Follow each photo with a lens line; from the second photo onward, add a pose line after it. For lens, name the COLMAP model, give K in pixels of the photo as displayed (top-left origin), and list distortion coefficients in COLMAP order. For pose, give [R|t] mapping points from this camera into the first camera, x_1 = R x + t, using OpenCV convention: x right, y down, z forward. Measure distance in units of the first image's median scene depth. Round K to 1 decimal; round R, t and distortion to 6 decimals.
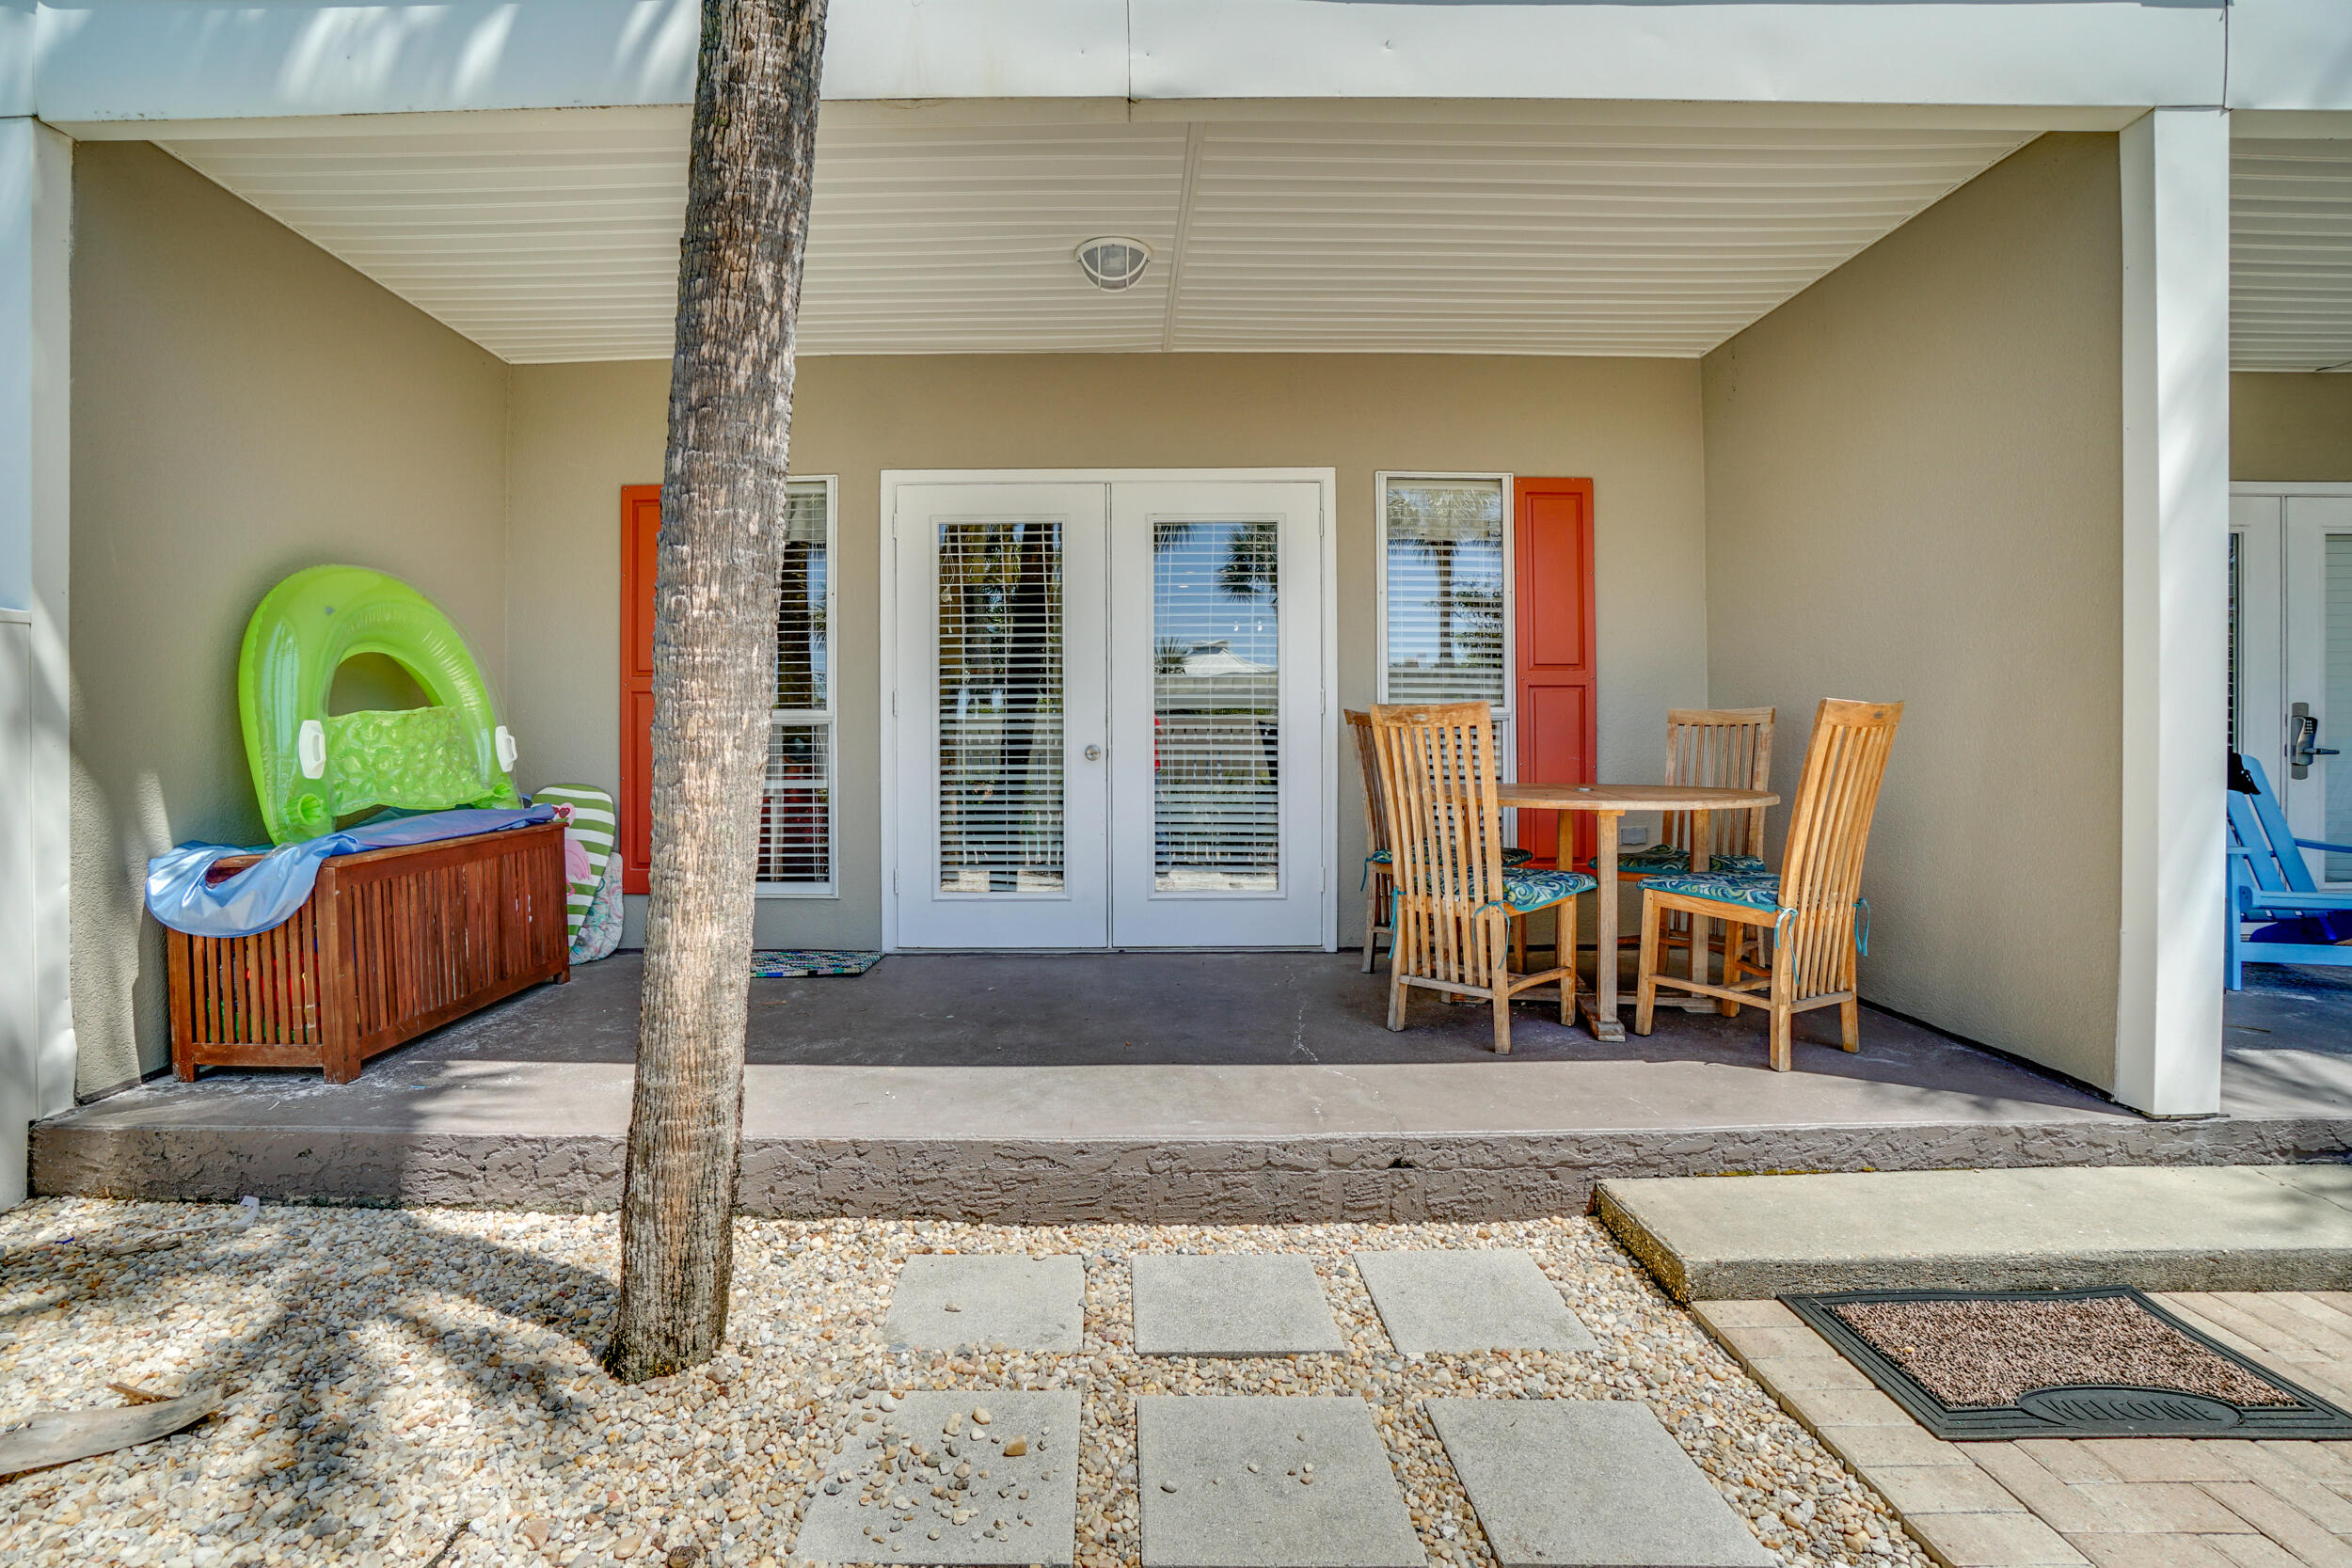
lens RADIAL K [[1073.4, 0, 1133.6], [0, 1073.4, 779.1], [0, 0, 1]] dist [-0.075449, 0.023666]
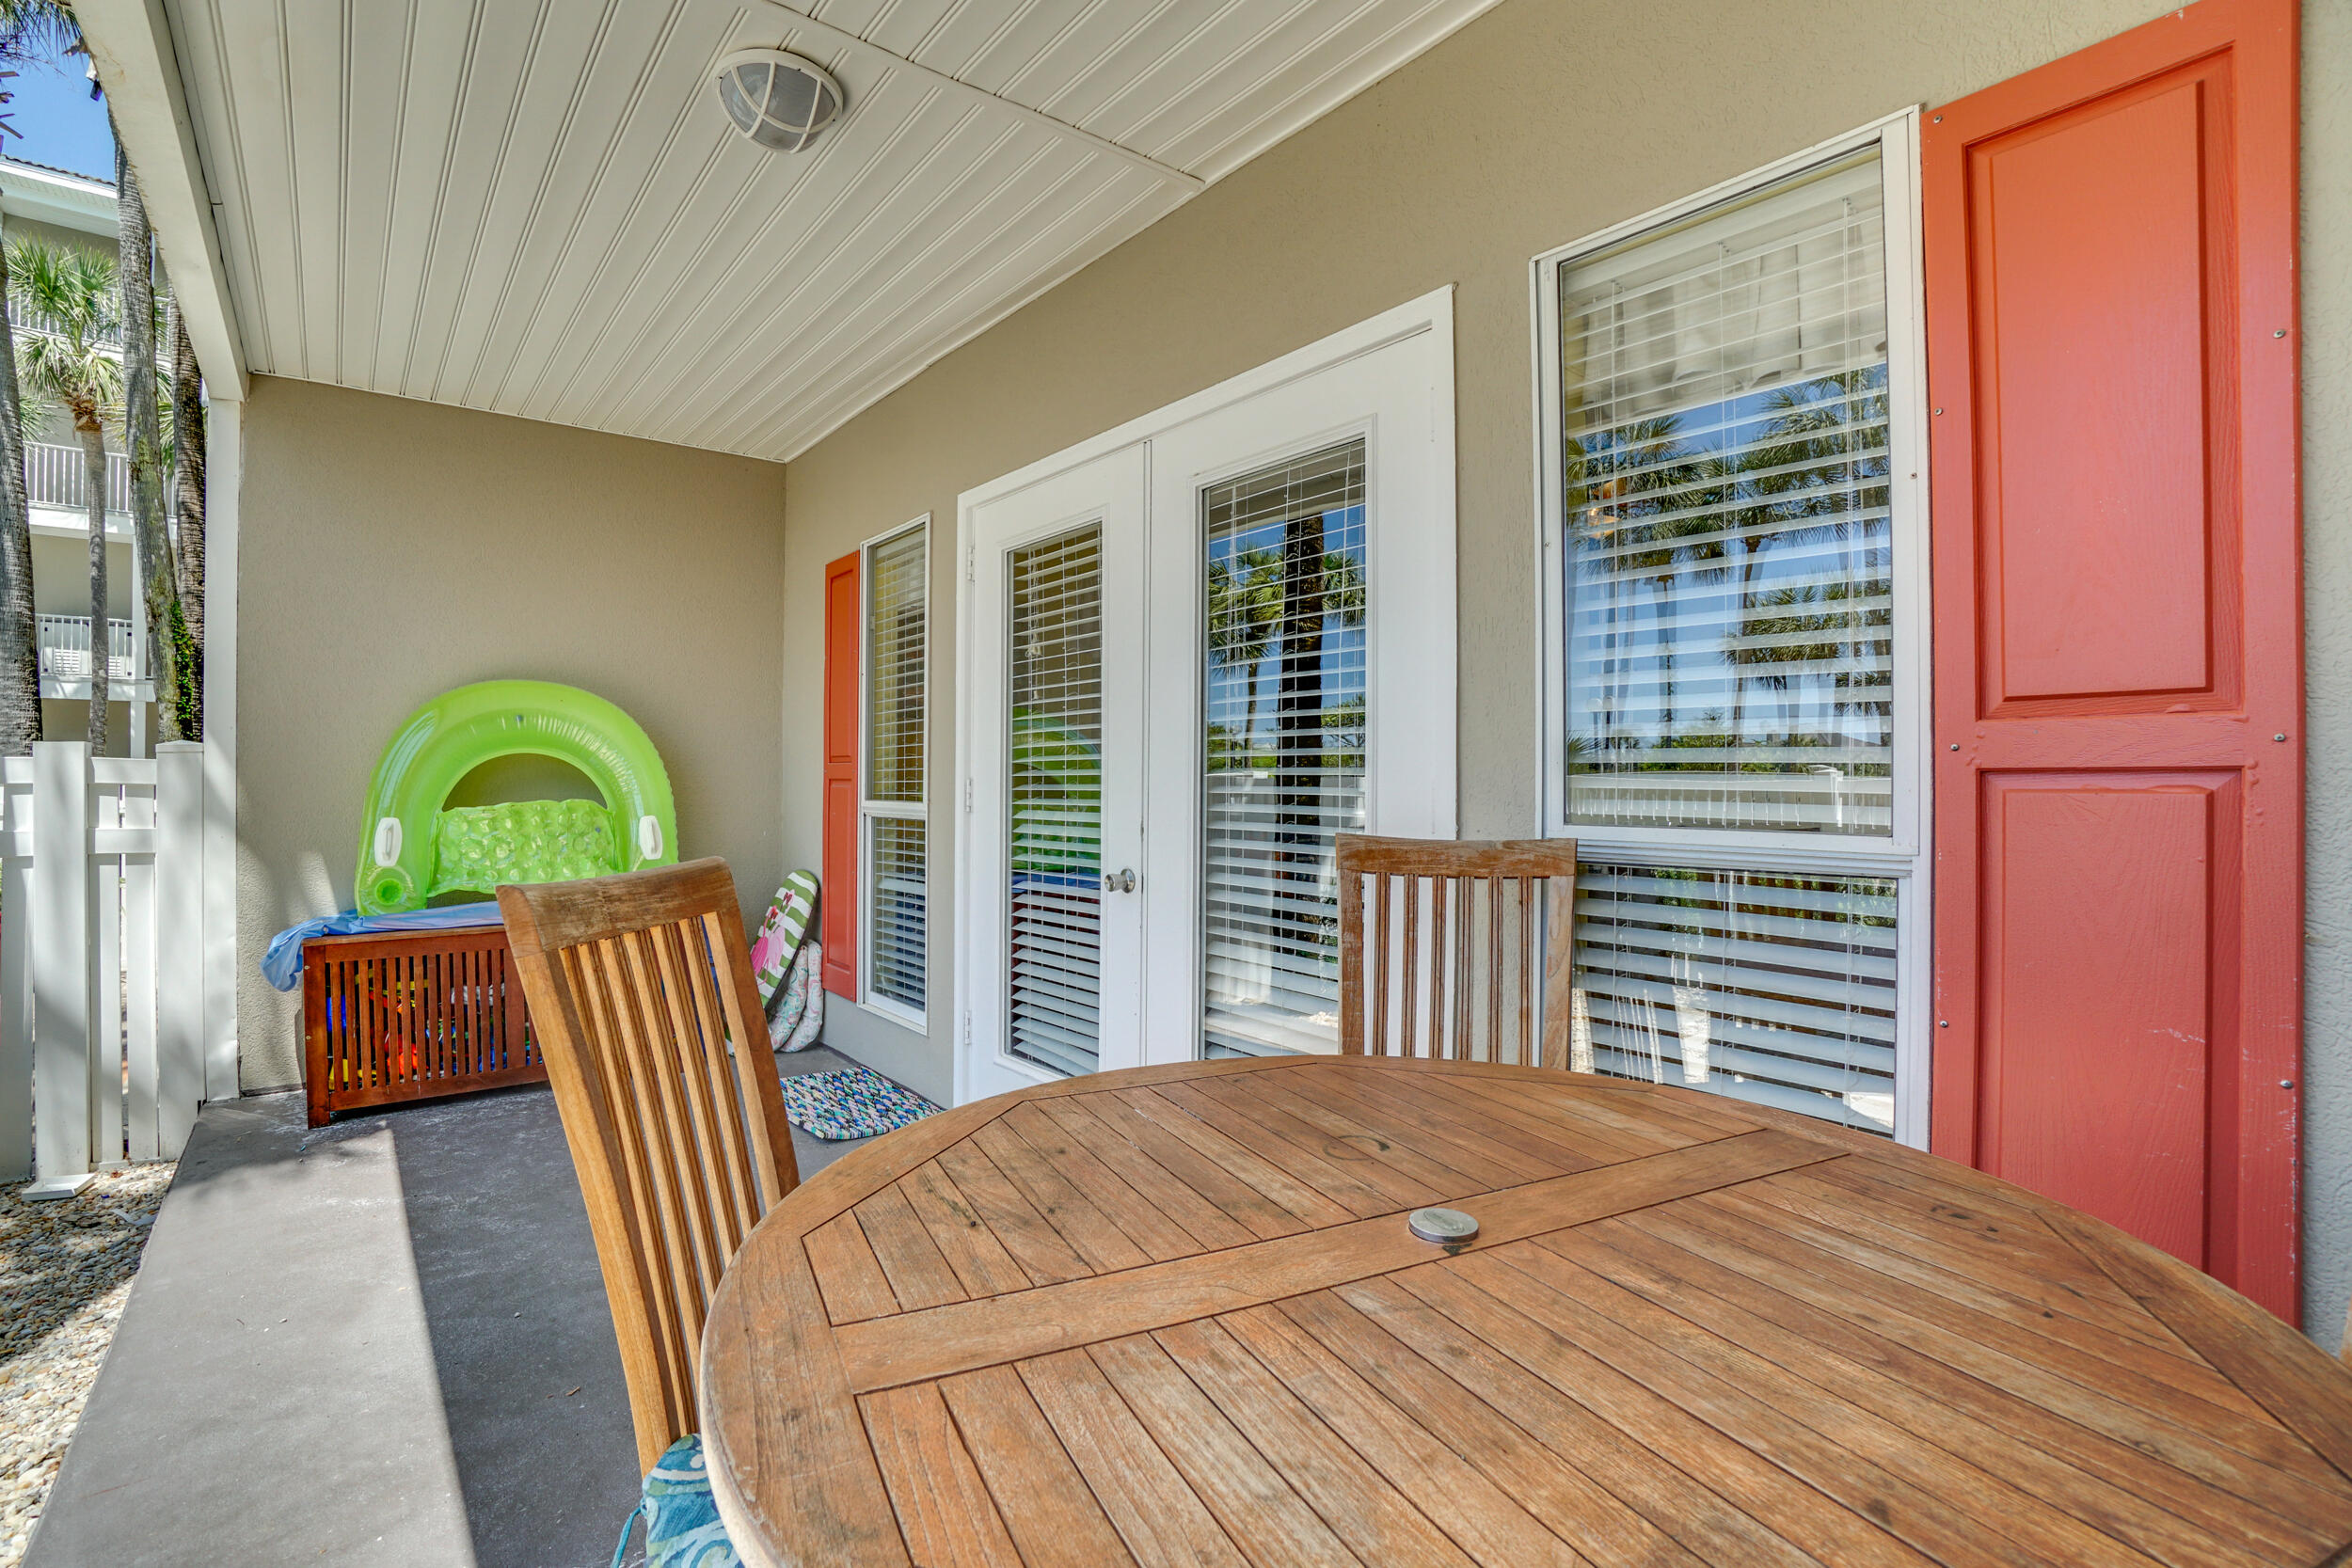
lens RADIAL K [[1073.4, 0, 1133.6], [0, 1073.4, 779.1], [0, 0, 1]] dist [-0.075449, 0.023666]
pose [[0.605493, 0.007889, -0.795811, 0.470631], [-0.034506, 0.999271, -0.016348, -0.076155], [0.795102, 0.037359, 0.605324, 0.651239]]
